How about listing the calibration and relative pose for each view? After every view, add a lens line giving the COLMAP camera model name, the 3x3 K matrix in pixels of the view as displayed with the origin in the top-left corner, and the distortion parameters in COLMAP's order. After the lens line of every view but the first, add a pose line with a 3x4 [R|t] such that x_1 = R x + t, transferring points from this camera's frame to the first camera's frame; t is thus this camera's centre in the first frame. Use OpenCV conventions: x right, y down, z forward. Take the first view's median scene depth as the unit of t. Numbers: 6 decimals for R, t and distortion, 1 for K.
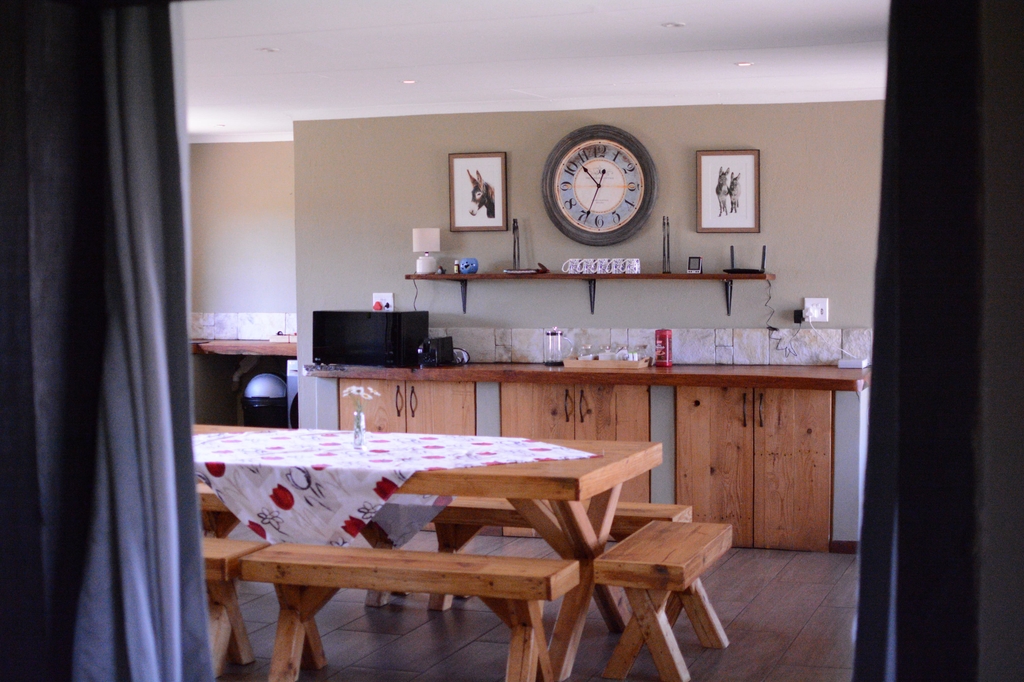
lens RADIAL K [[1570.6, 0, 512.0], [0, 1570.6, 341.0], [0, 0, 1]] dist [-0.173128, 0.062671]
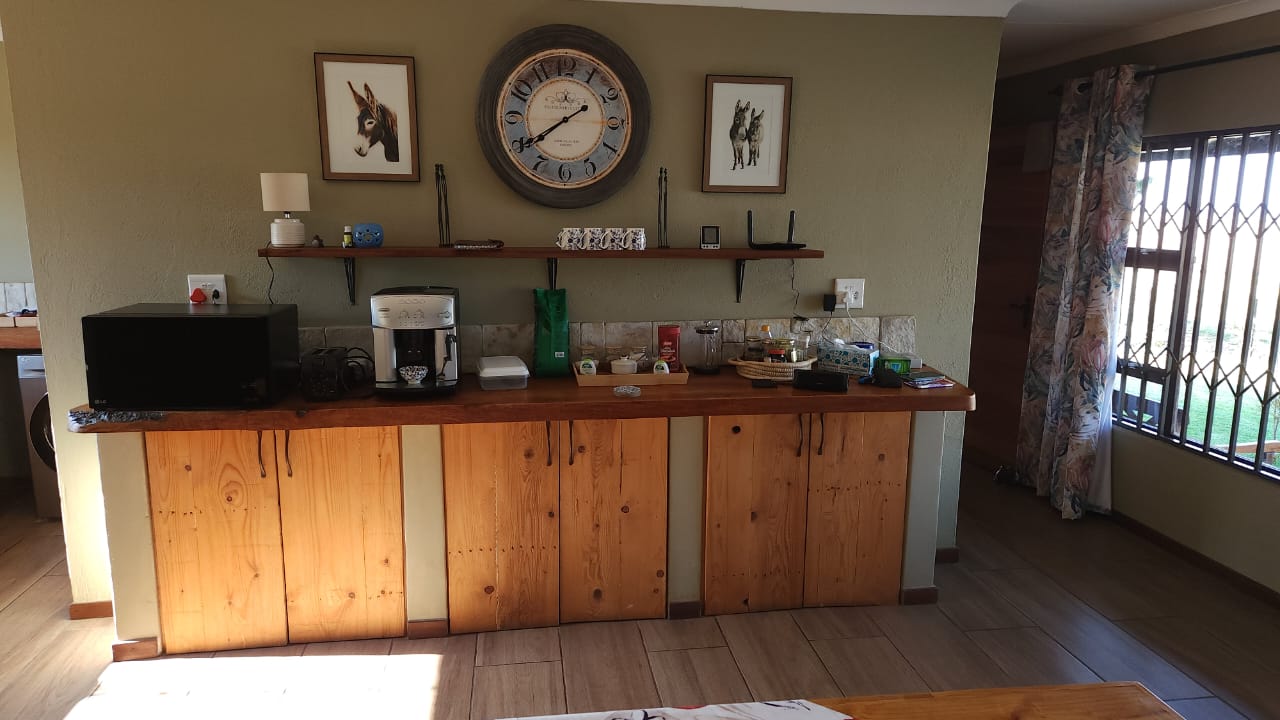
lens RADIAL K [[847.6, 0, 641.2], [0, 847.6, 355.4], [0, 0, 1]] dist [0.111093, -0.113788]
pose [[0.877418, -0.071514, 0.474366, -0.102427], [0.010285, 0.991403, 0.130438, -0.044937], [-0.479616, -0.109570, 0.870611, 0.647964]]
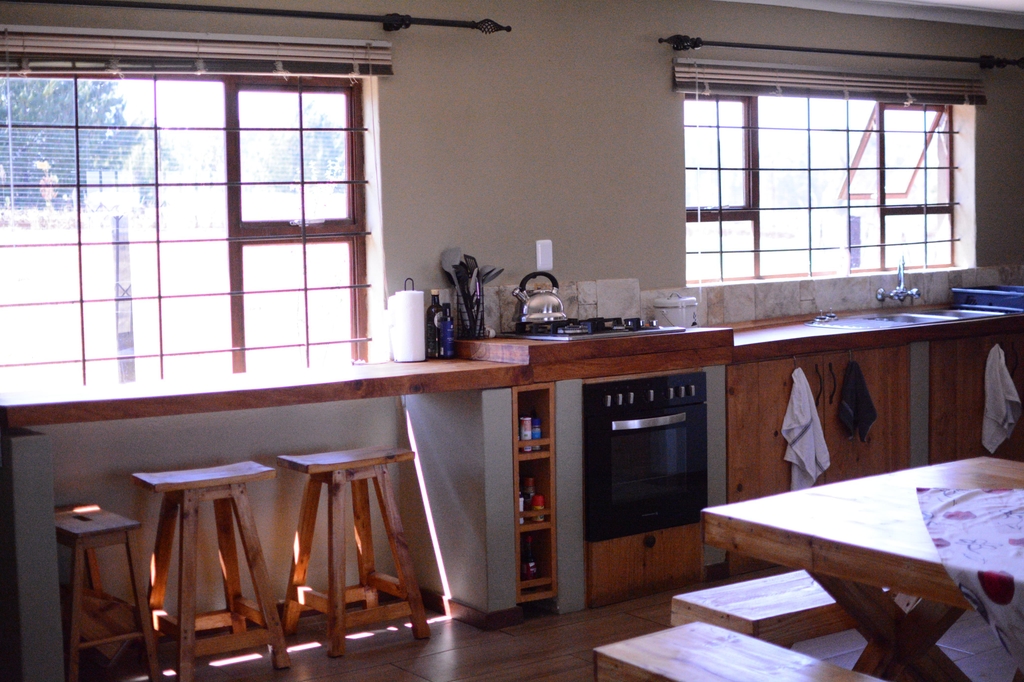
lens RADIAL K [[1570.6, 0, 512.0], [0, 1570.6, 341.0], [0, 0, 1]] dist [-0.173128, 0.062671]
pose [[0.816284, 0.043653, -0.575998, -0.021131], [-0.019294, 0.998645, 0.048341, -0.014874], [0.577328, -0.028347, 0.816020, 0.343002]]
